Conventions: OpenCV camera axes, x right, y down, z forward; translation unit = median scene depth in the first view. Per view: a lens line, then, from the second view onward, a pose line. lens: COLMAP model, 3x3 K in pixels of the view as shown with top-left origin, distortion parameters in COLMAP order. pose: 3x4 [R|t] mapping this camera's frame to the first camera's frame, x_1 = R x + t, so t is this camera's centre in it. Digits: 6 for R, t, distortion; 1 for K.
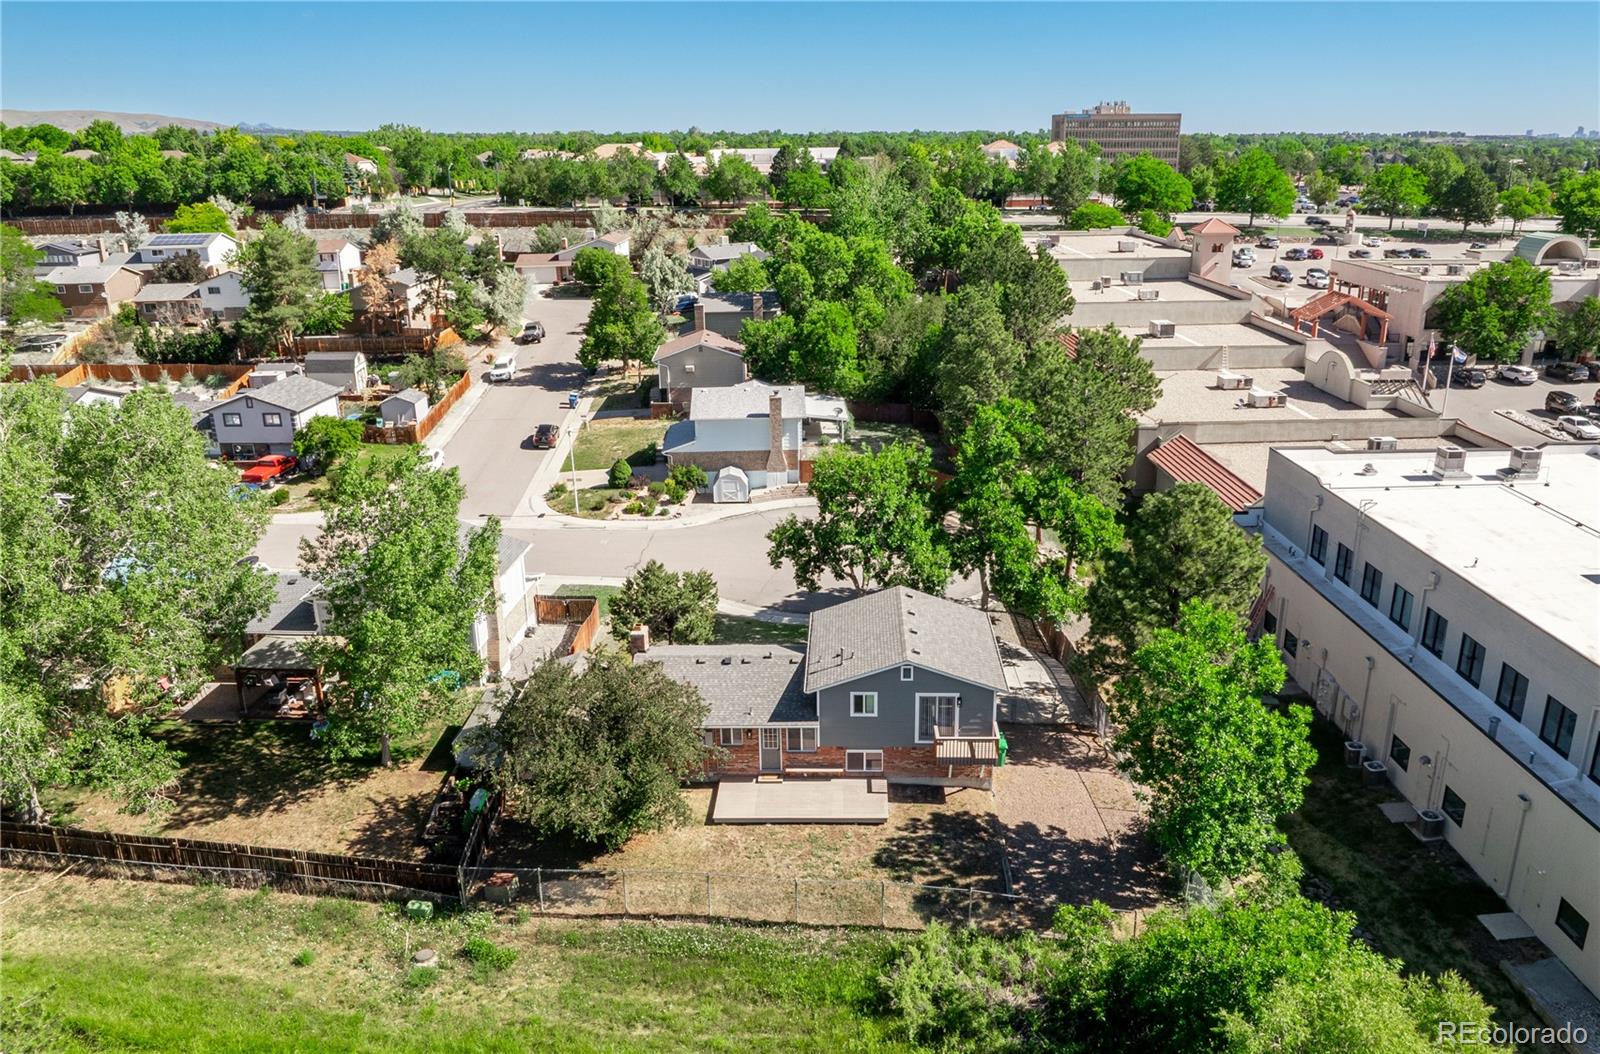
lens RADIAL K [[1186.3, 0, 824.7], [0, 1186.3, 500.2], [0, 0, 1]] dist [-0.032085, -0.005801]
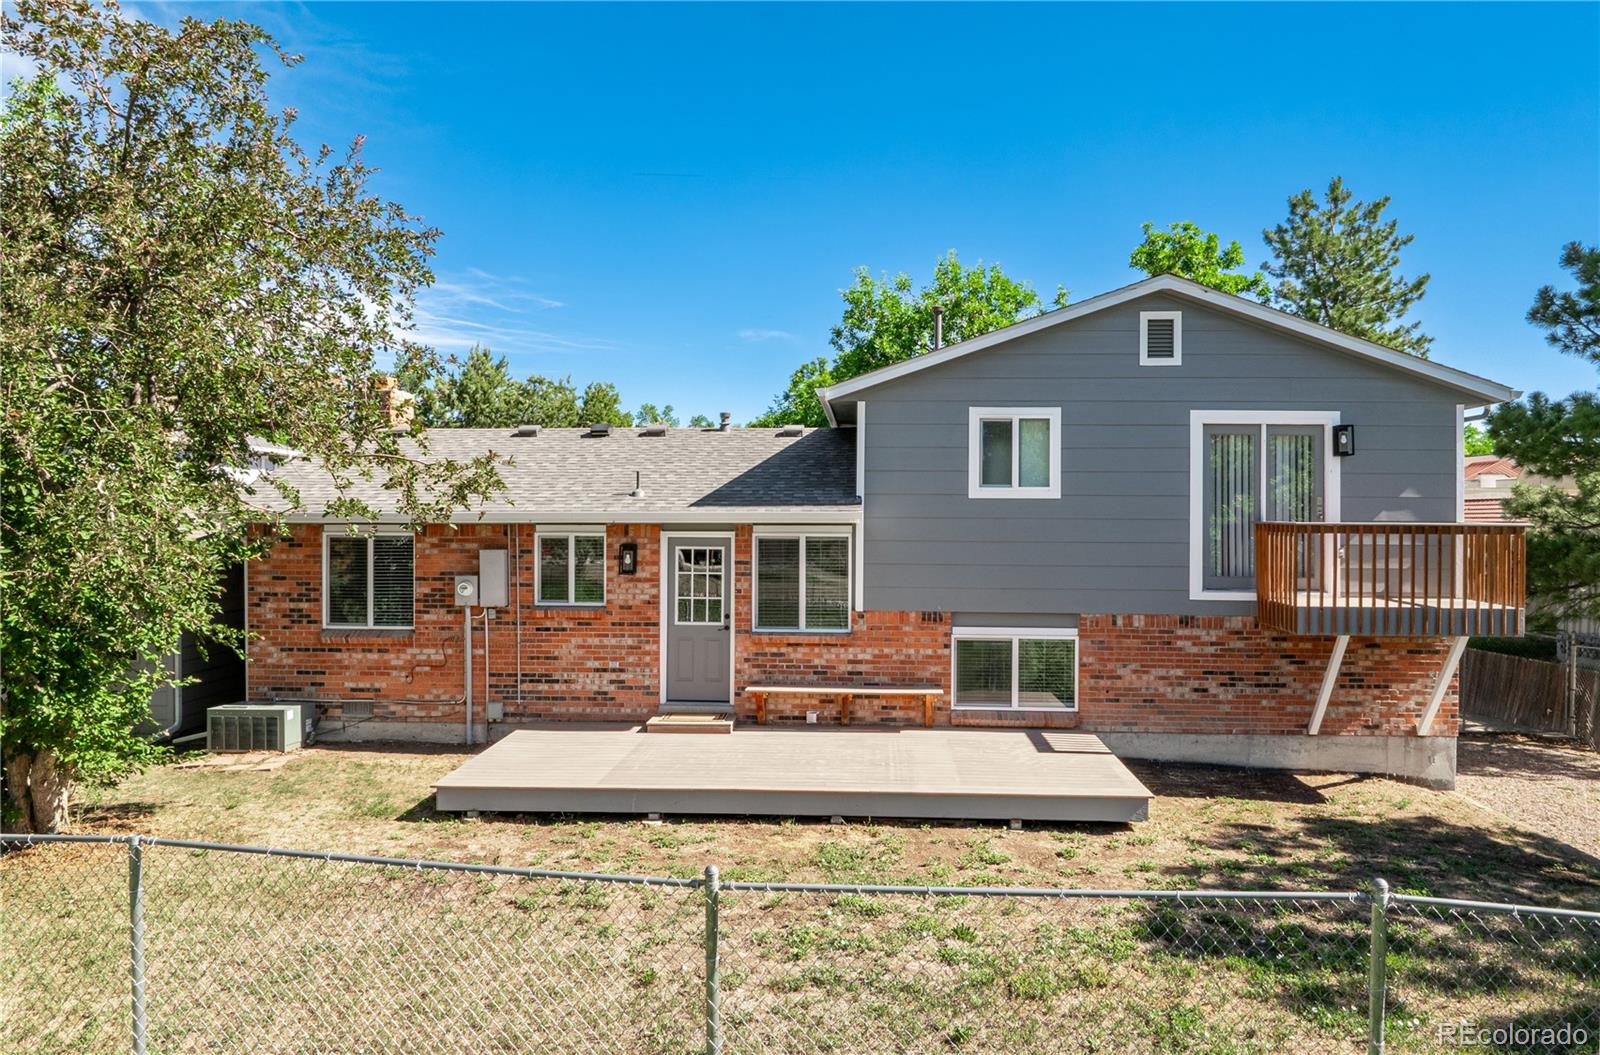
lens RADIAL K [[1127.5, 0, 801.6], [0, 1127.5, 511.9], [0, 0, 1]] dist [0.003424, -0.118747]
pose [[0.999302, 0.014332, -0.034509, -0.010249], [-0.023812, 0.955959, -0.292534, 0.270179], [0.028797, 0.293151, 0.955632, 0.734008]]
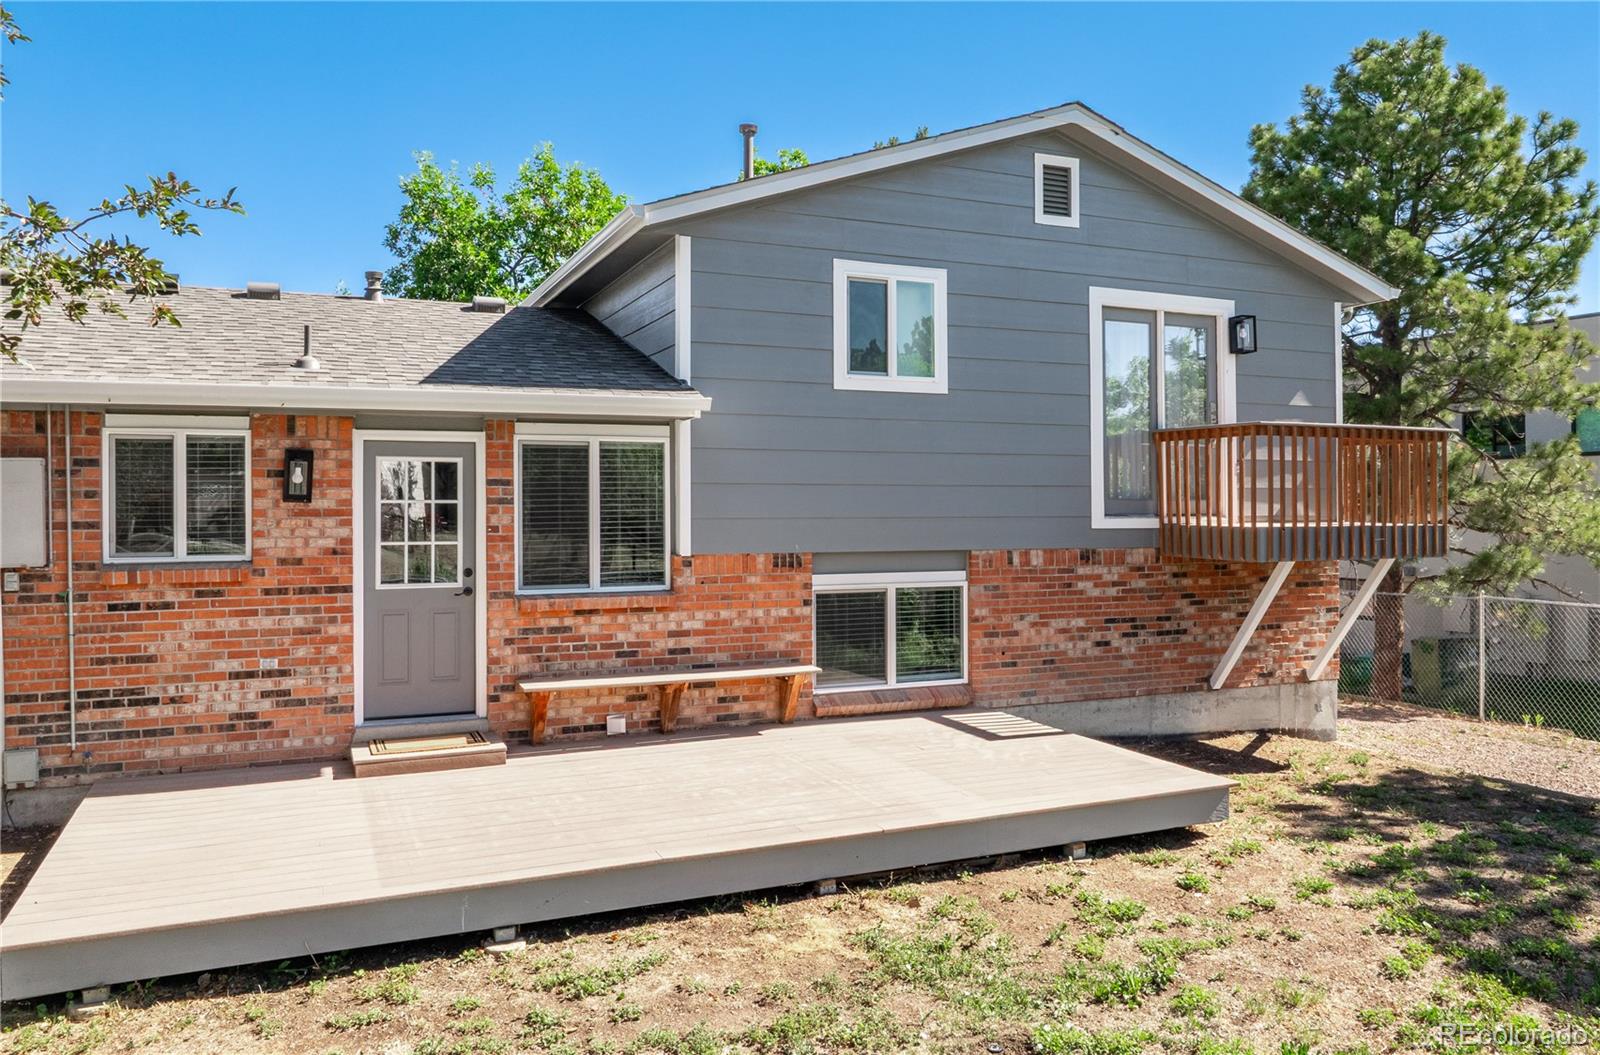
lens RADIAL K [[1186.3, 0, 824.7], [0, 1186.3, 500.7], [0, 0, 1]] dist [-0.032085, -0.005801]
pose [[0.898233, 0.009027, 0.439426, -0.070404], [0.122046, 0.955348, -0.269100, 0.257285], [-0.422234, 0.295345, 0.857024, 0.833526]]
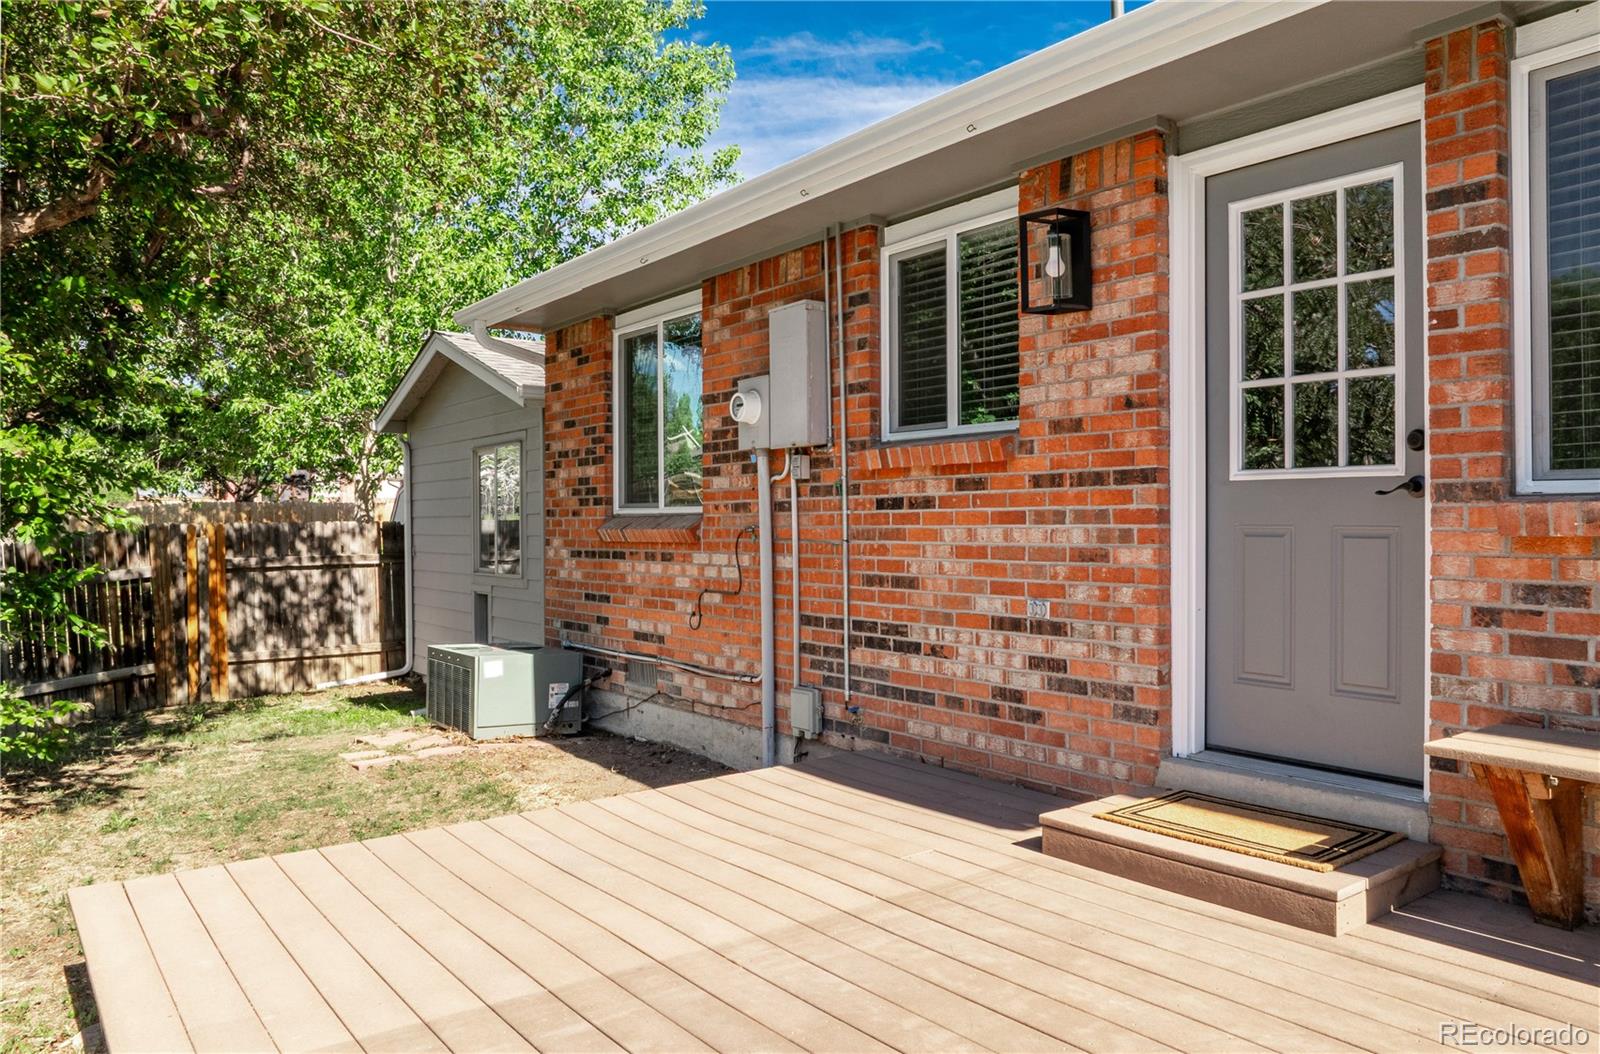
lens RADIAL K [[1144.0, 0, 799.7], [0, 1144.0, 515.2], [0, 0, 1]] dist [-0.040773, 0.009314]
pose [[0.615288, 0.004237, -0.788291, -0.006629], [-0.230559, 0.957227, -0.174814, 0.237647], [0.753833, 0.289308, 0.589947, 0.948420]]
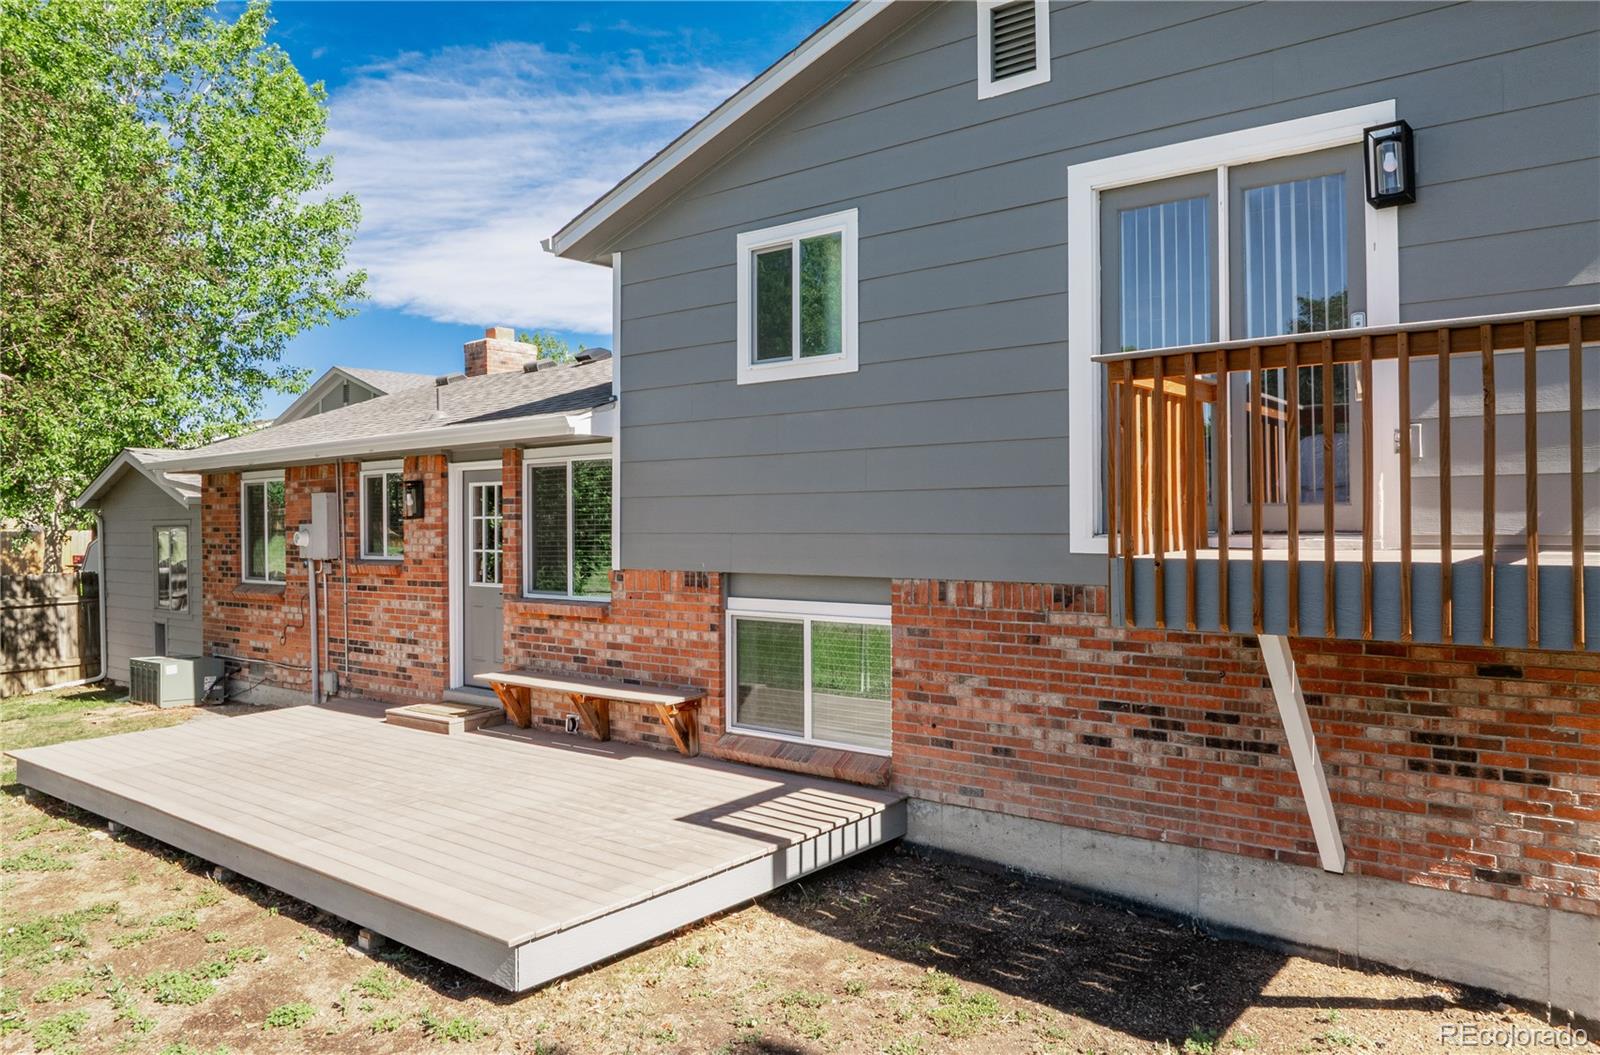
lens RADIAL K [[1129.6, 0, 799.0], [0, 1129.6, 509.2], [0, 0, 1]] dist [-0.039951, -0.001896]
pose [[0.795789, -0.004200, -0.605560, 0.132755], [-0.169996, 0.958218, -0.230044, 0.238961], [0.581225, 0.286009, 0.761825, 0.885123]]
